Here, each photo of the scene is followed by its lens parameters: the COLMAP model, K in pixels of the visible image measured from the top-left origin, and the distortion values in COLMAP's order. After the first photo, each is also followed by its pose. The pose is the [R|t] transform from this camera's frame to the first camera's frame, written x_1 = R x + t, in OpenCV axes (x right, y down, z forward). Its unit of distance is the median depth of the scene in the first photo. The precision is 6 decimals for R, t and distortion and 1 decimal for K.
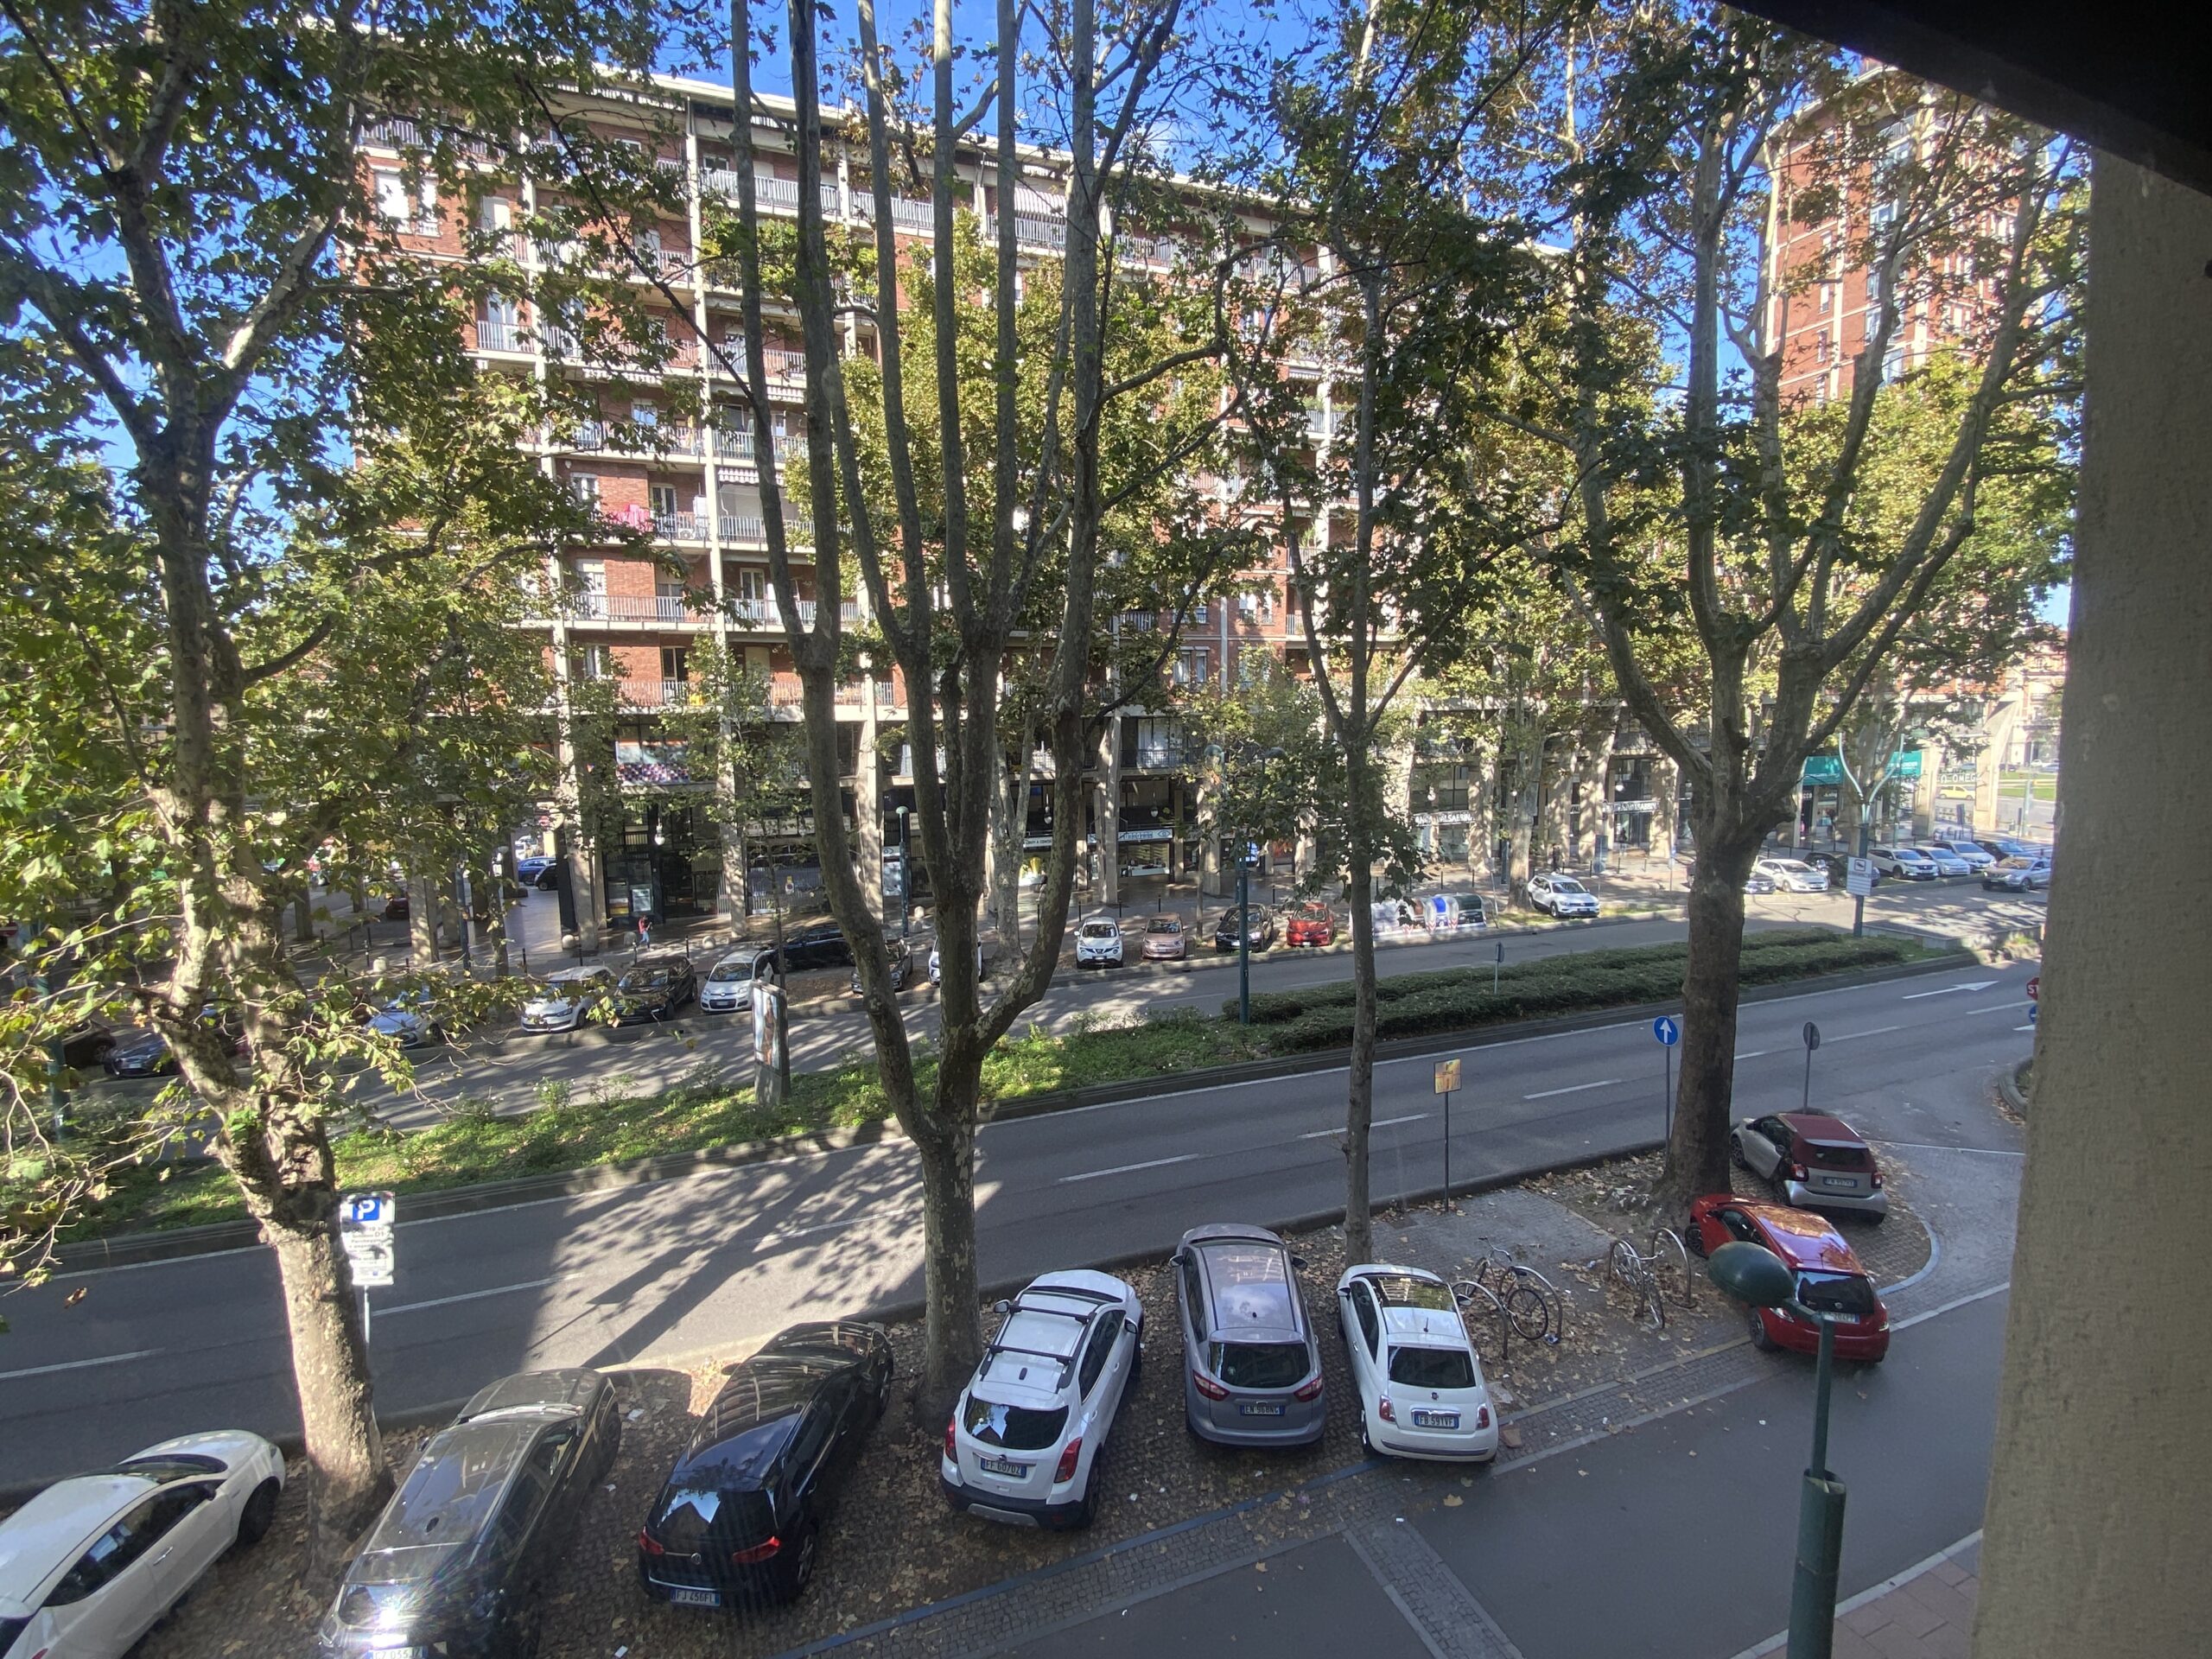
lens RADIAL K [[956.0, 0, 1095.9], [0, 956.0, 825.4], [0, 0, 1]] dist [-0.009850, -0.005605]
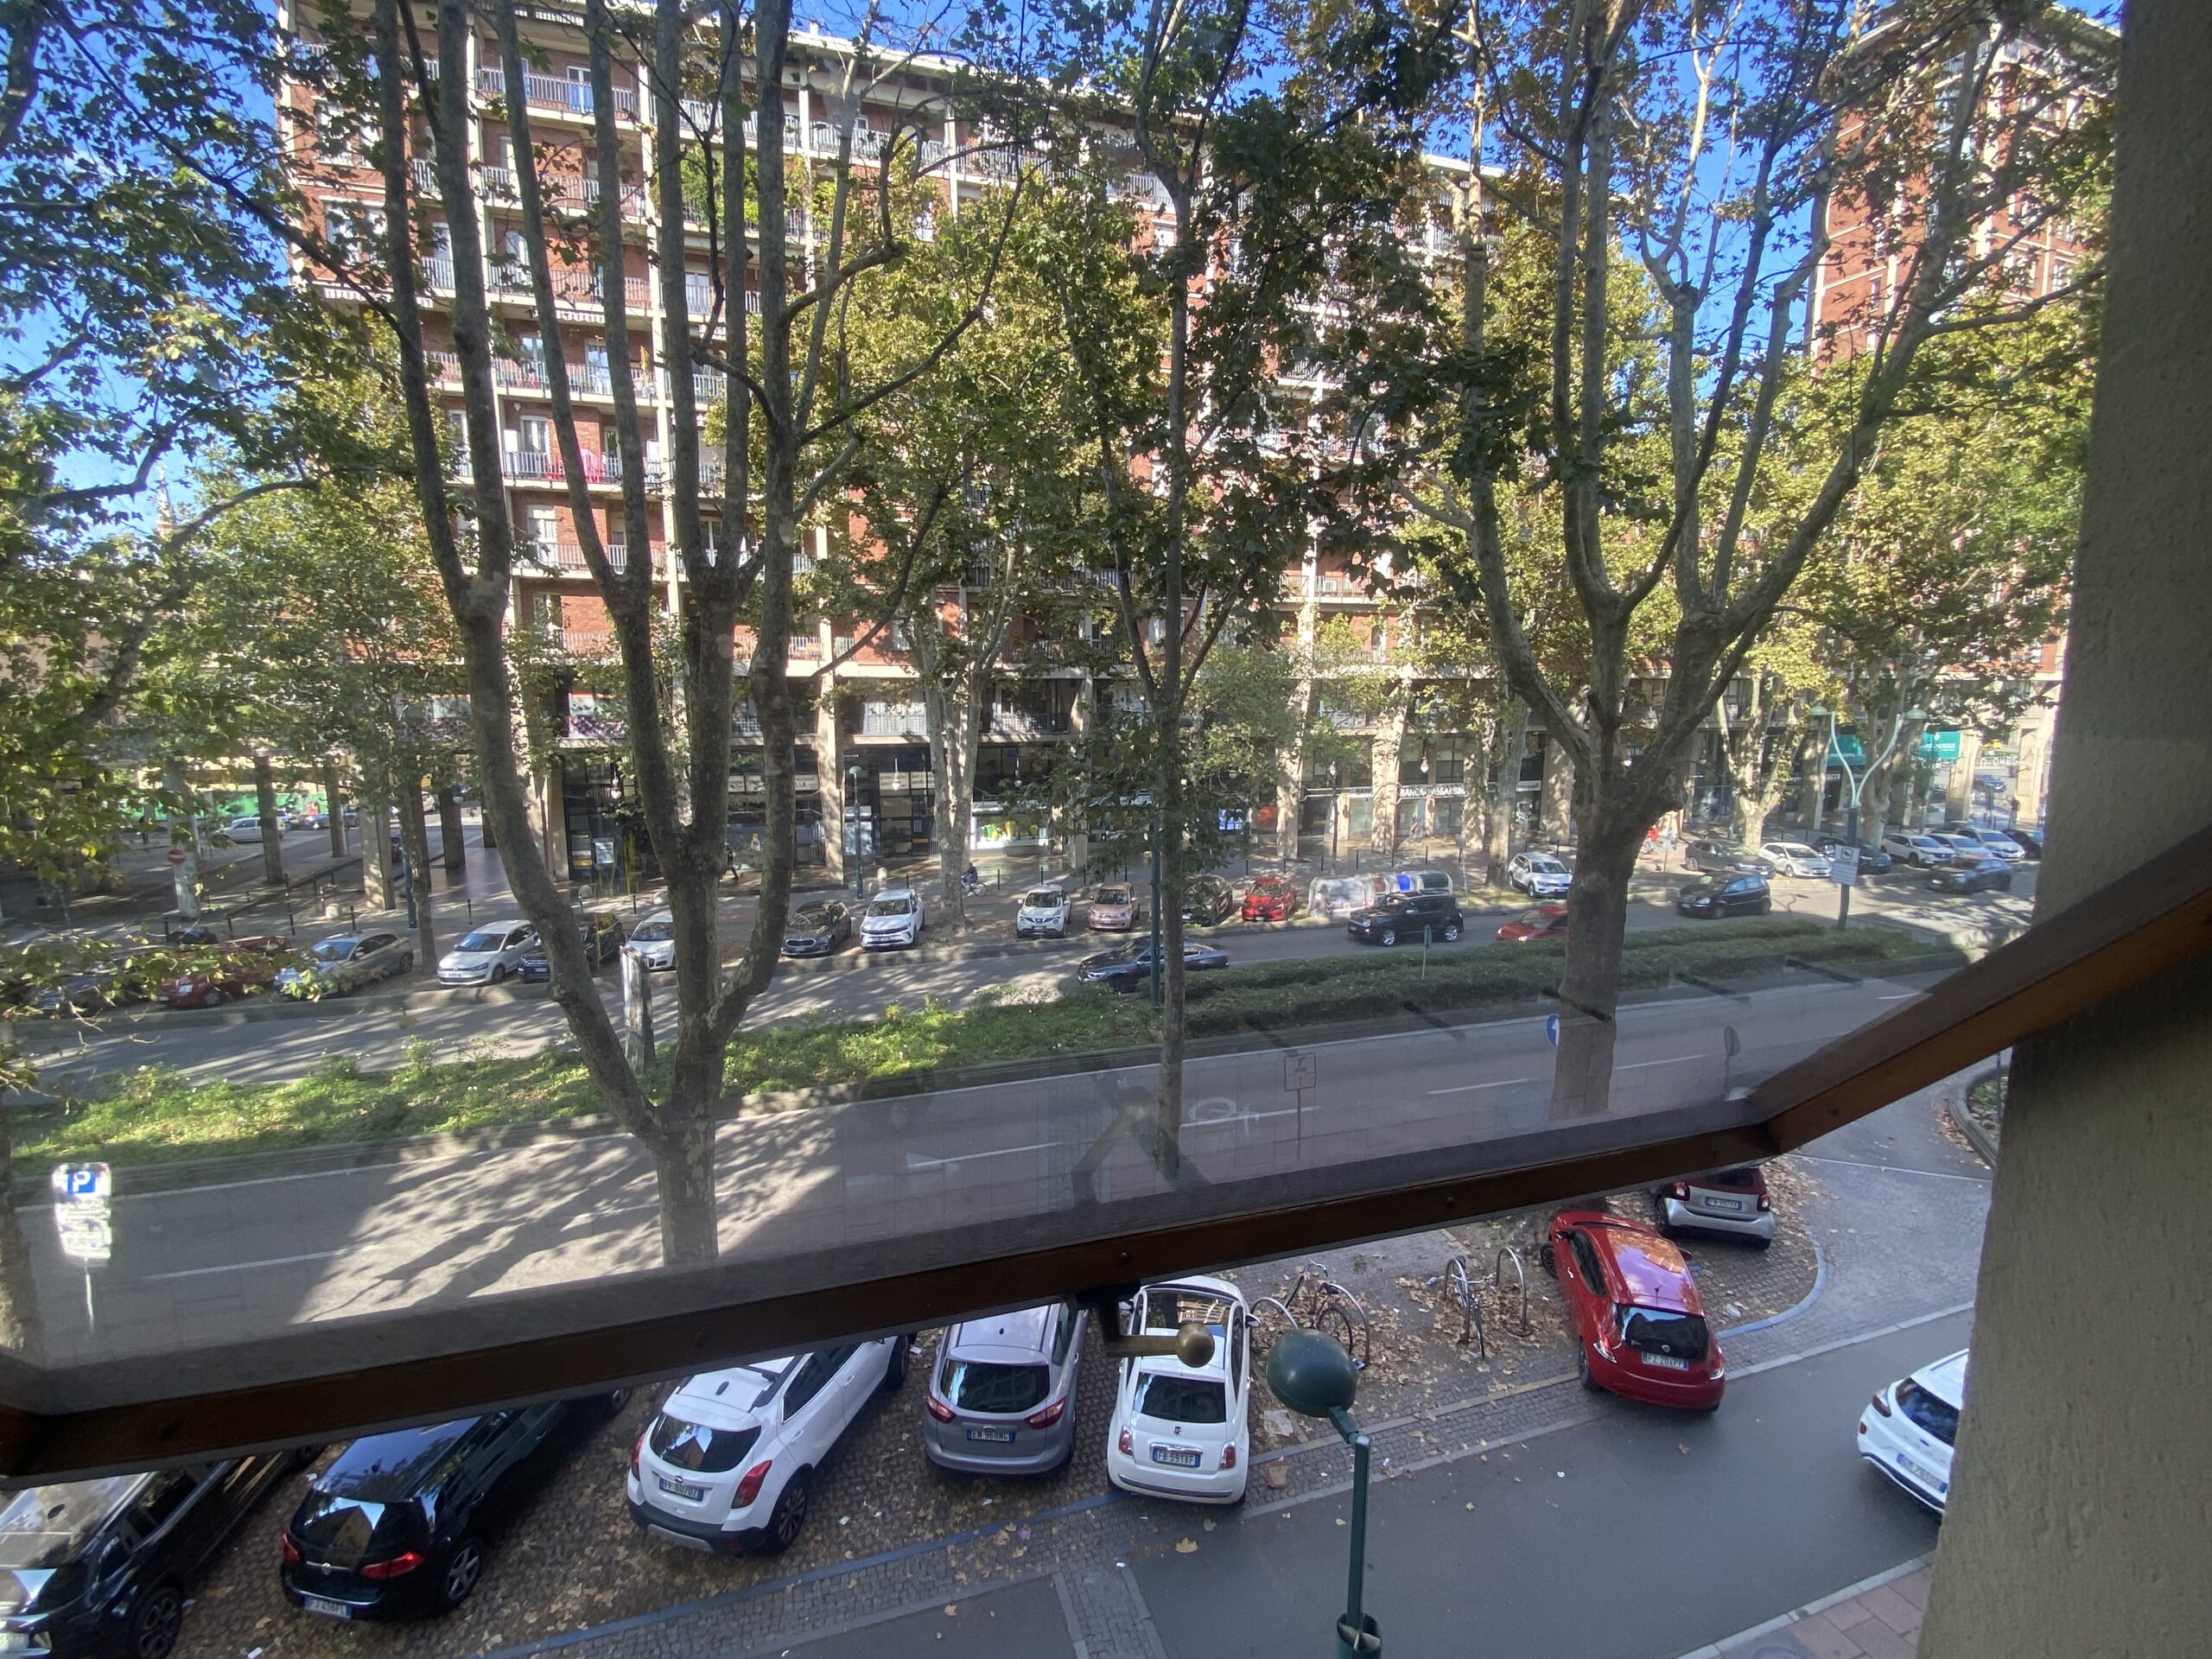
lens RADIAL K [[956.0, 0, 1118.3], [0, 956.0, 828.7], [0, 0, 1]] dist [-0.009850, -0.005605]
pose [[0.999130, 0.025278, -0.033177, 0.216525], [-0.023771, 0.998701, 0.045060, -0.014092], [0.034273, -0.044232, 0.998433, 0.073497]]
